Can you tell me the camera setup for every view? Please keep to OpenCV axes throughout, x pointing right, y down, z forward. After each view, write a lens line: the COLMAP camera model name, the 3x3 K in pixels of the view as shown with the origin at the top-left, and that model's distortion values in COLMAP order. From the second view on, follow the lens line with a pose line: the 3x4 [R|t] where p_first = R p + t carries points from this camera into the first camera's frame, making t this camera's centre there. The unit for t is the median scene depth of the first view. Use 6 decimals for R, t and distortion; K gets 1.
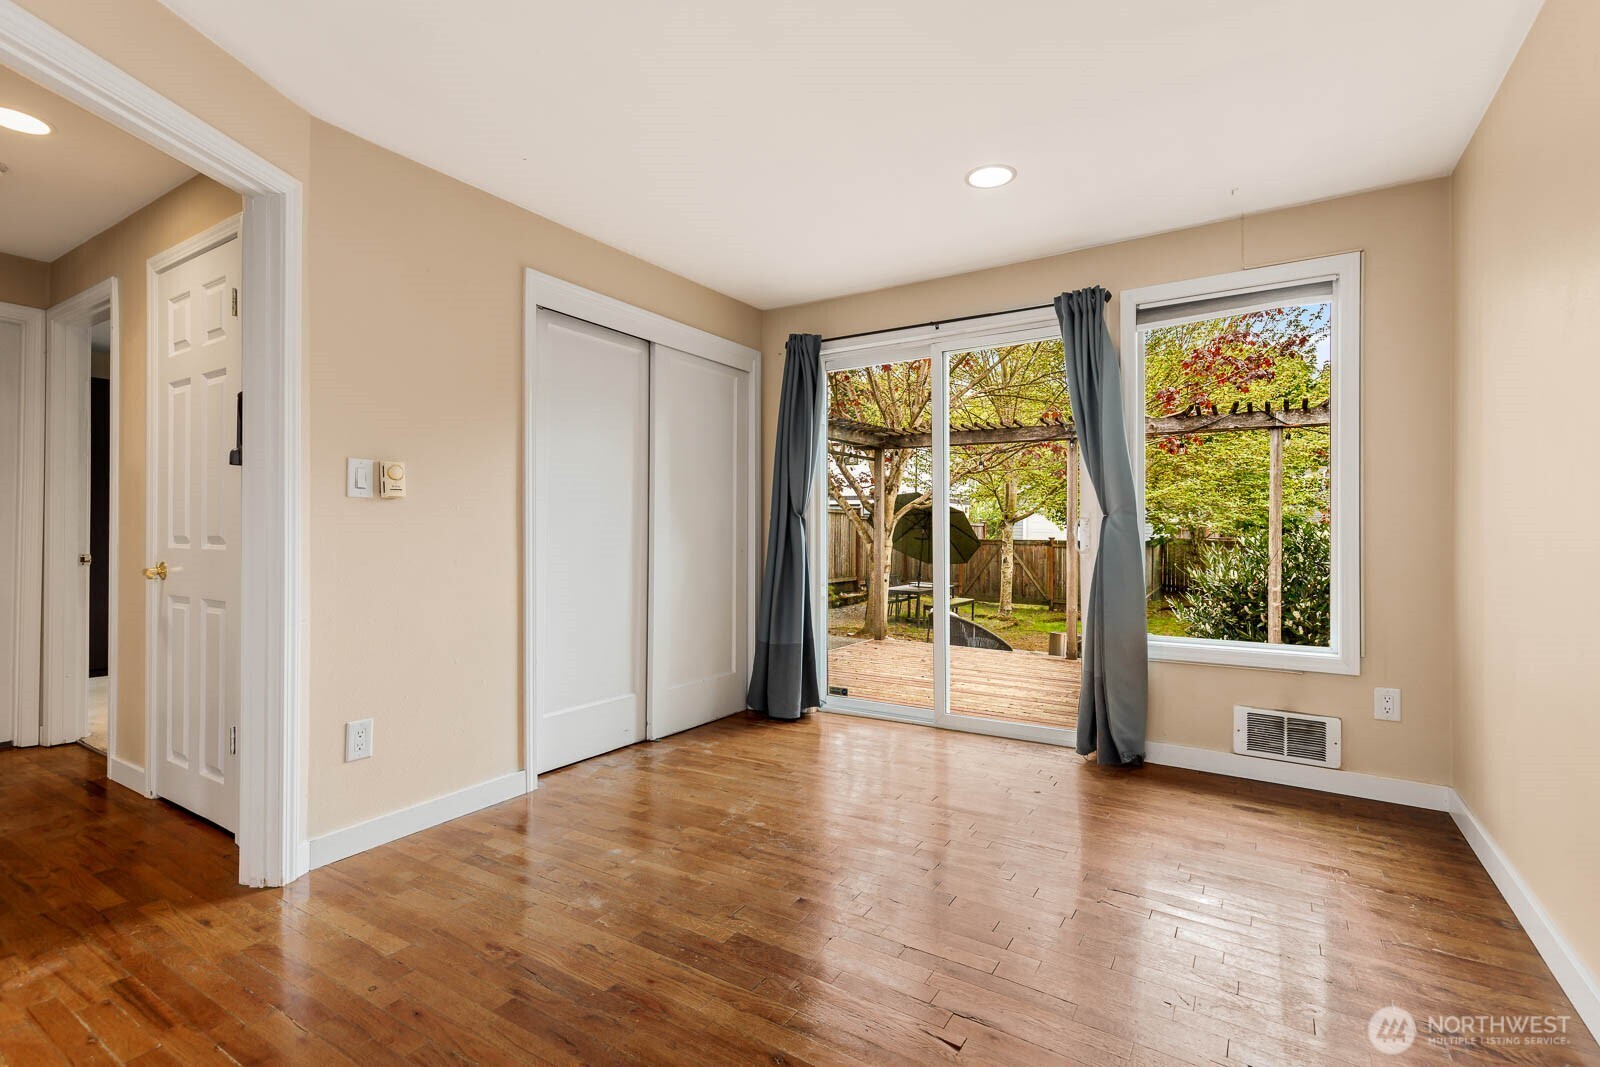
lens RADIAL K [[738.4, 0, 800.0], [0, 738.4, 533.5], [0, 0, 1]] dist [0.008831, -0.001121]
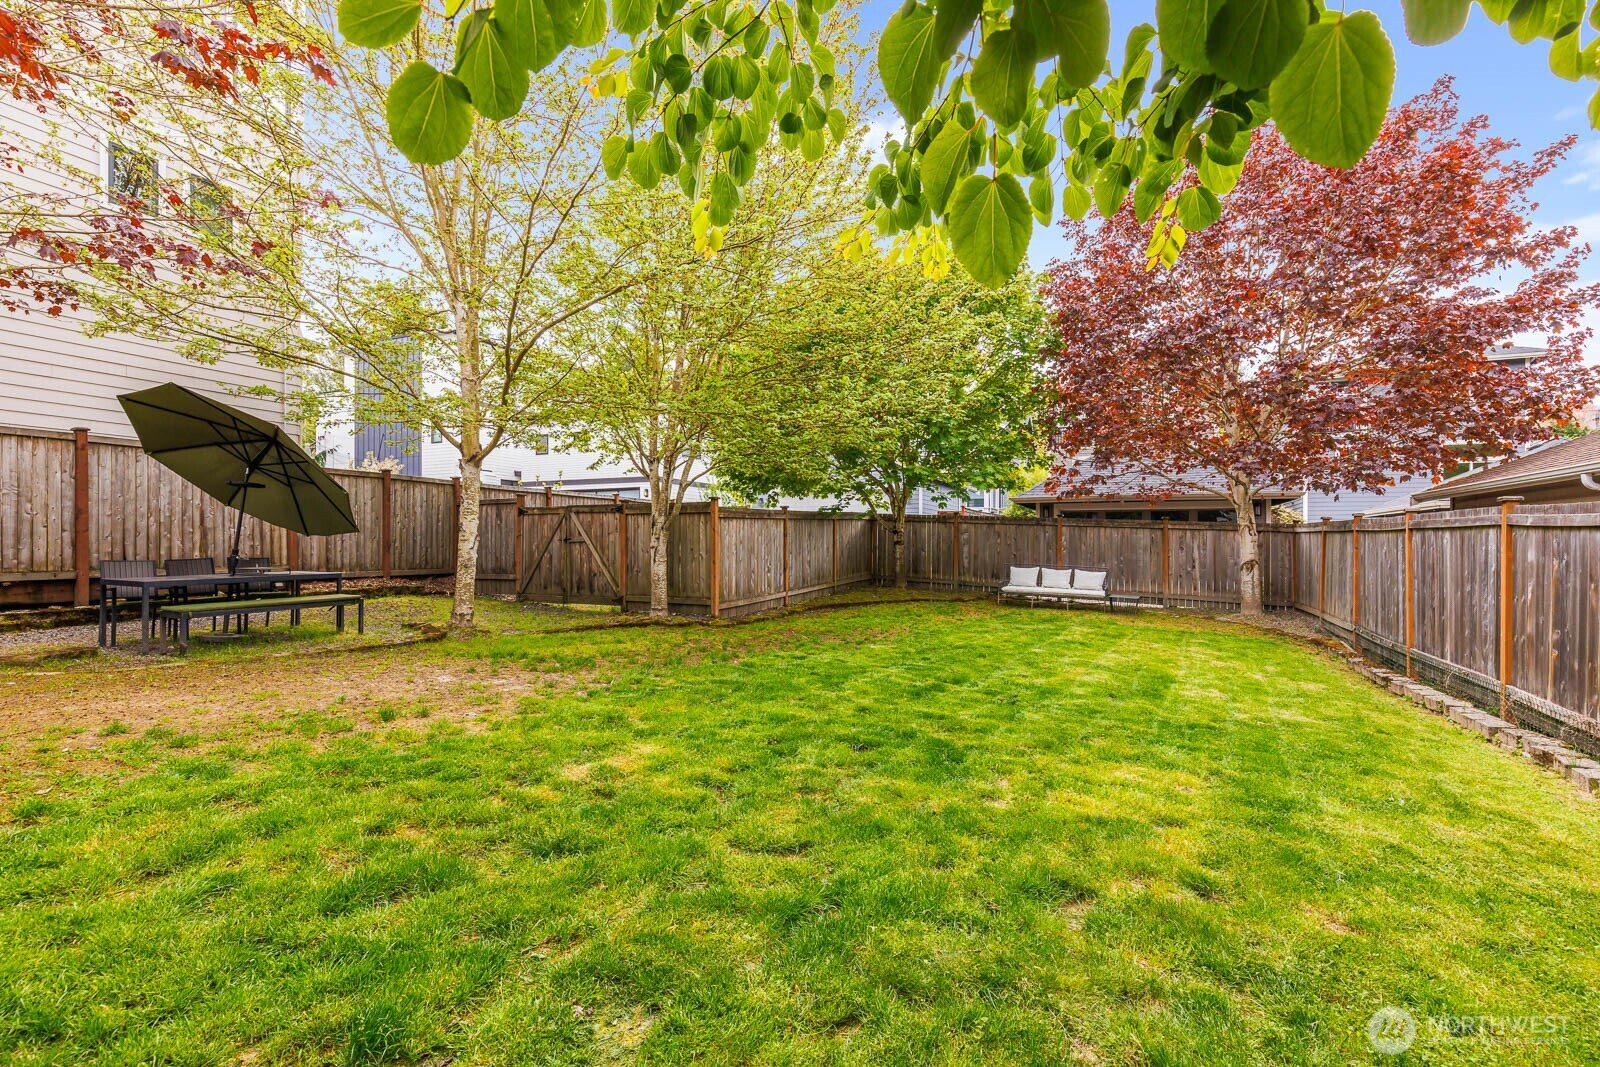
lens RADIAL K [[724.7, 0, 804.7], [0, 724.7, 537.4], [0, 0, 1]] dist [0.011936, -0.001768]
pose [[0.991591, -0.010911, 0.128952, 2.416741], [0.012059, 0.999894, -0.008121, 0.263232], [-0.128850, 0.009608, 0.991618, 2.048865]]
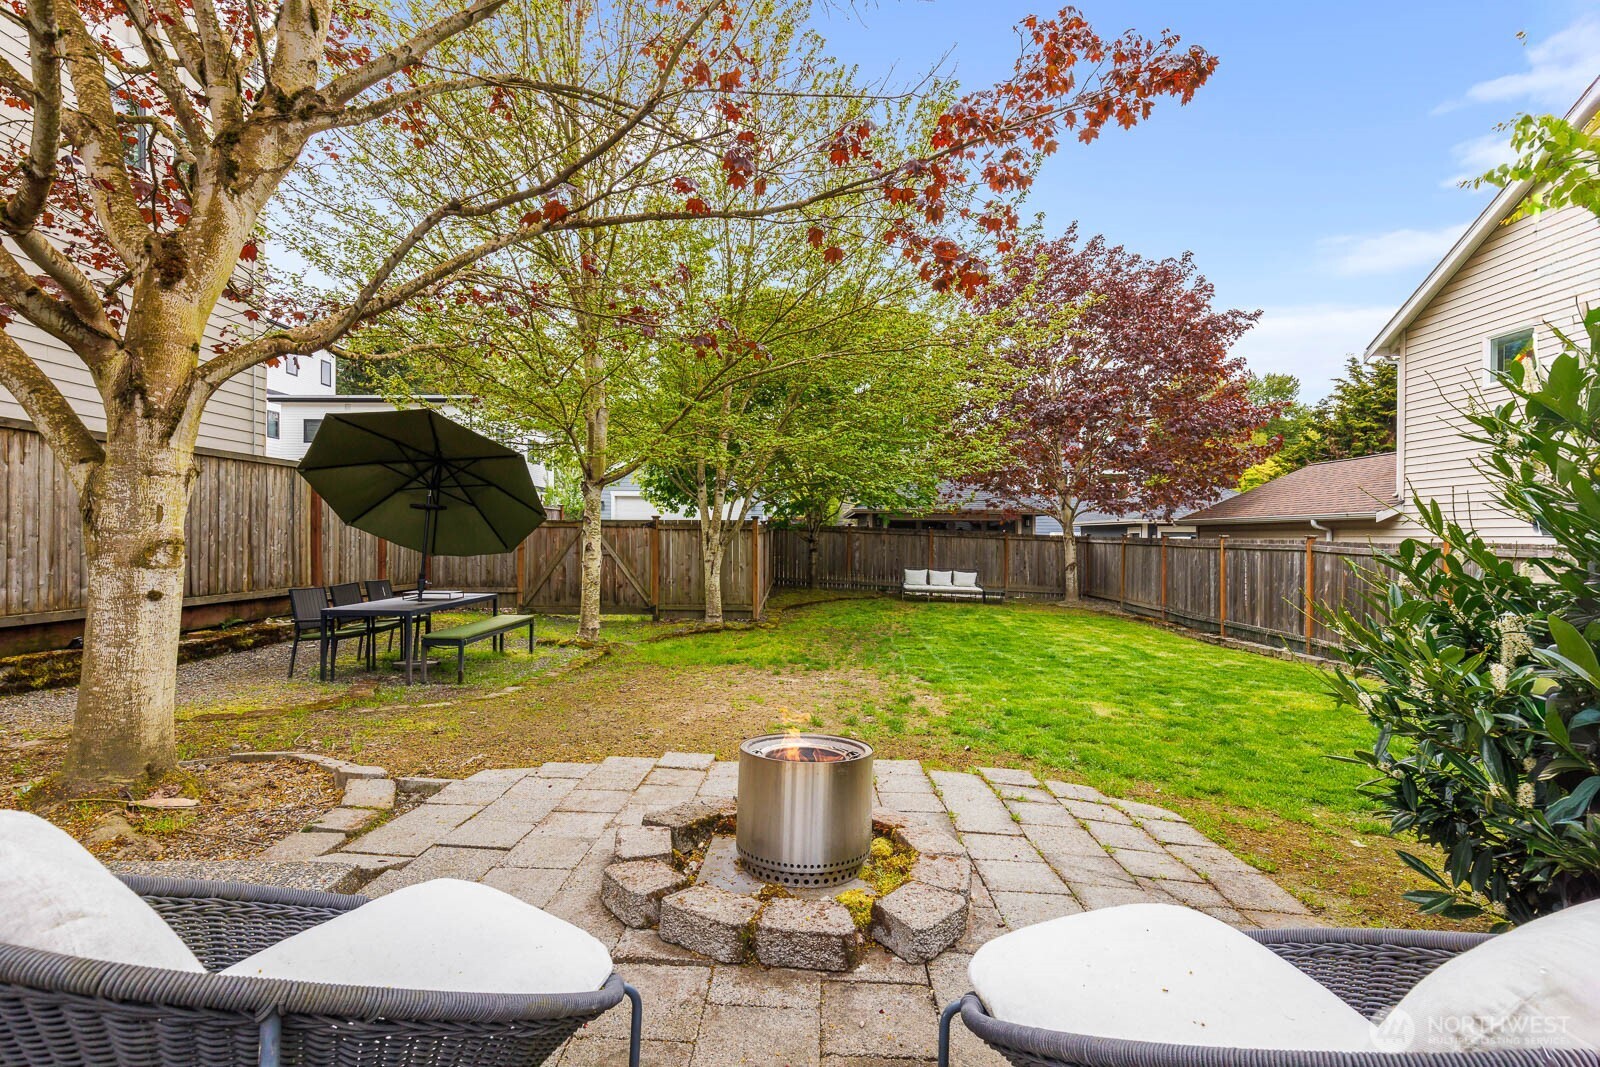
lens RADIAL K [[724.7, 0, 804.7], [0, 724.7, 537.4], [0, 0, 1]] dist [0.011936, -0.001768]
pose [[0.846695, -0.010476, 0.531975, 0.566330], [0.008844, 0.999945, 0.005615, 0.133630], [-0.532005, -0.000049, 0.846742, 2.042822]]
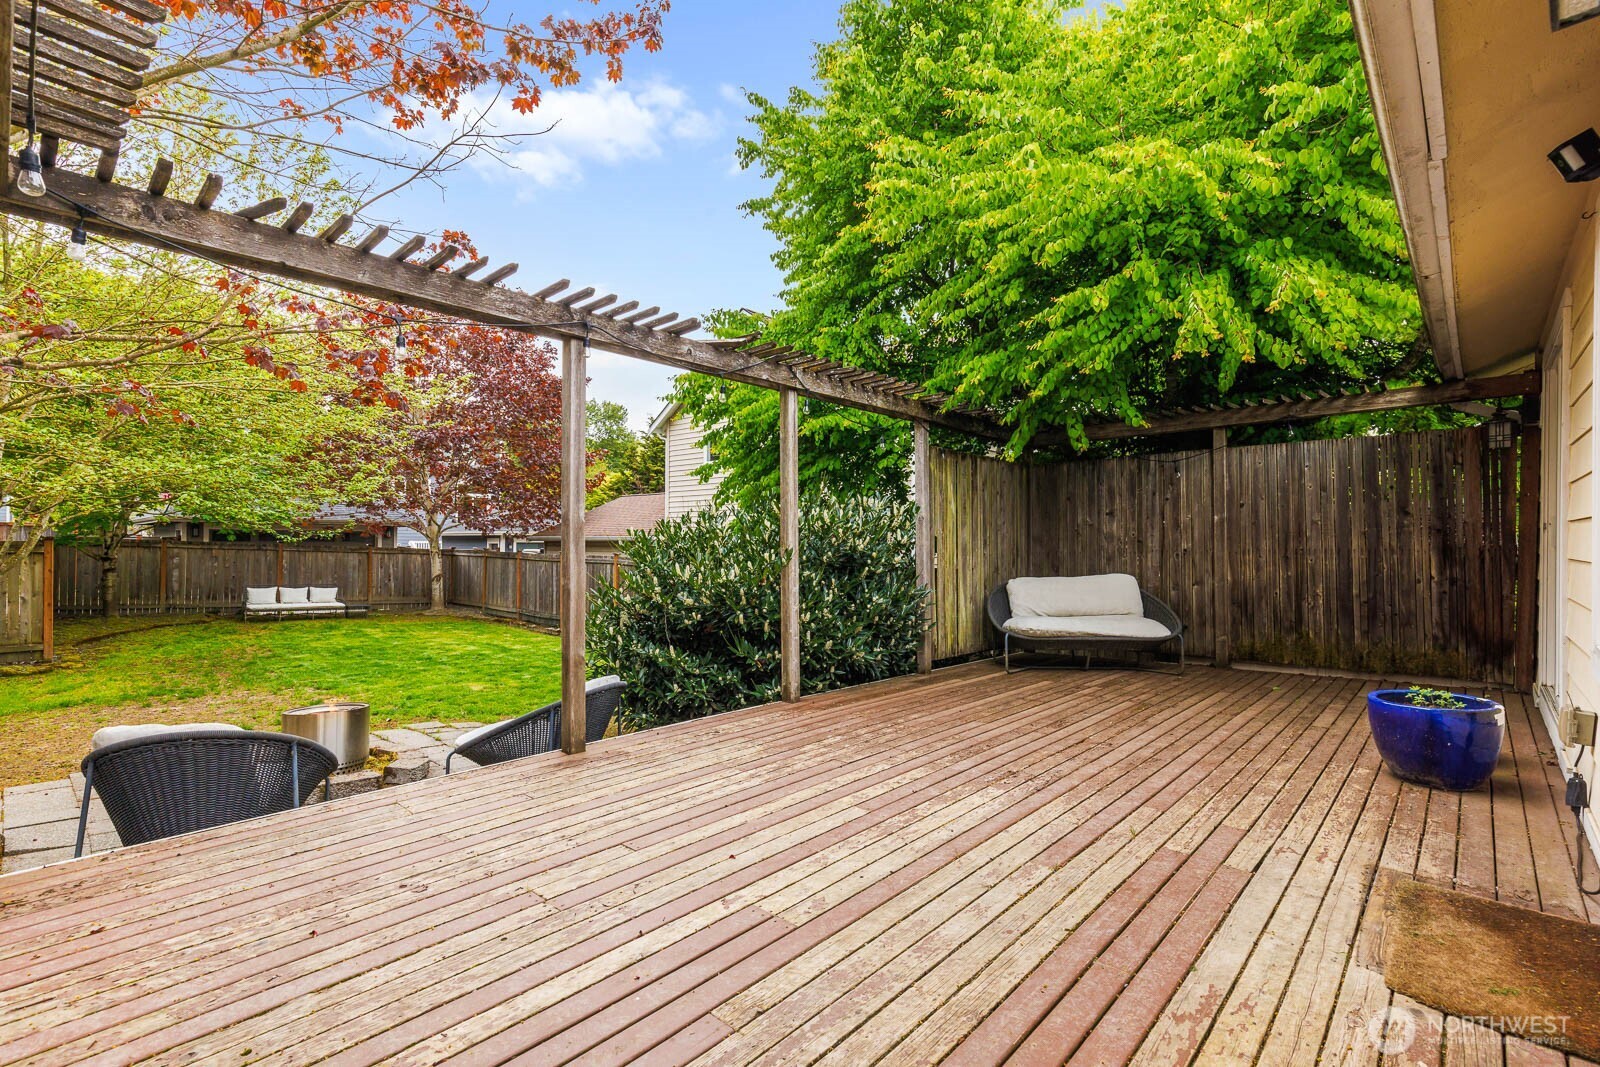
lens RADIAL K [[727.3, 0, 803.7], [0, 727.3, 535.3], [0, 0, 1]] dist [0.009056, -0.000938]
pose [[0.177339, -0.004621, 0.984139, -0.236985], [0.001583, 0.999989, 0.004410, 0.024687], [-0.984149, 0.000775, 0.177345, 1.546364]]
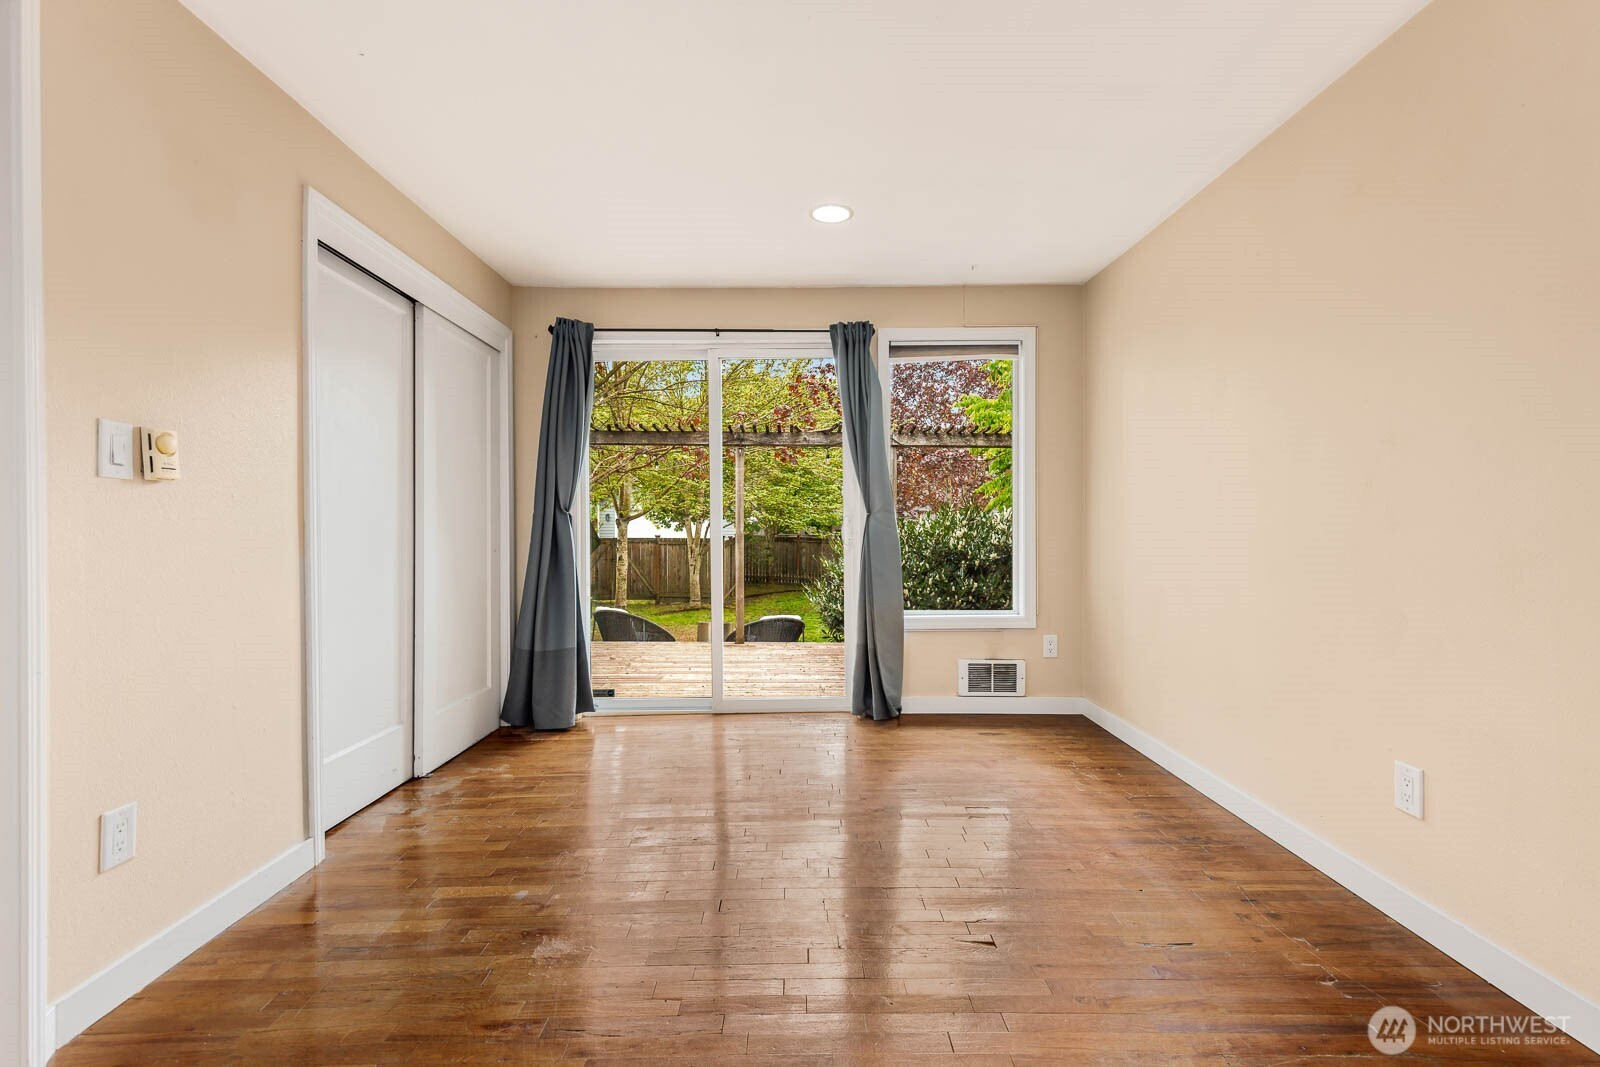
lens RADIAL K [[727.3, 0, 803.7], [0, 727.3, 535.3], [0, 0, 1]] dist [0.009056, -0.000938]
pose [[0.837695, -0.009854, 0.546050, -0.310060], [0.007818, 0.999951, 0.006051, 0.002964], [-0.546083, -0.000800, 0.837731, 0.068635]]
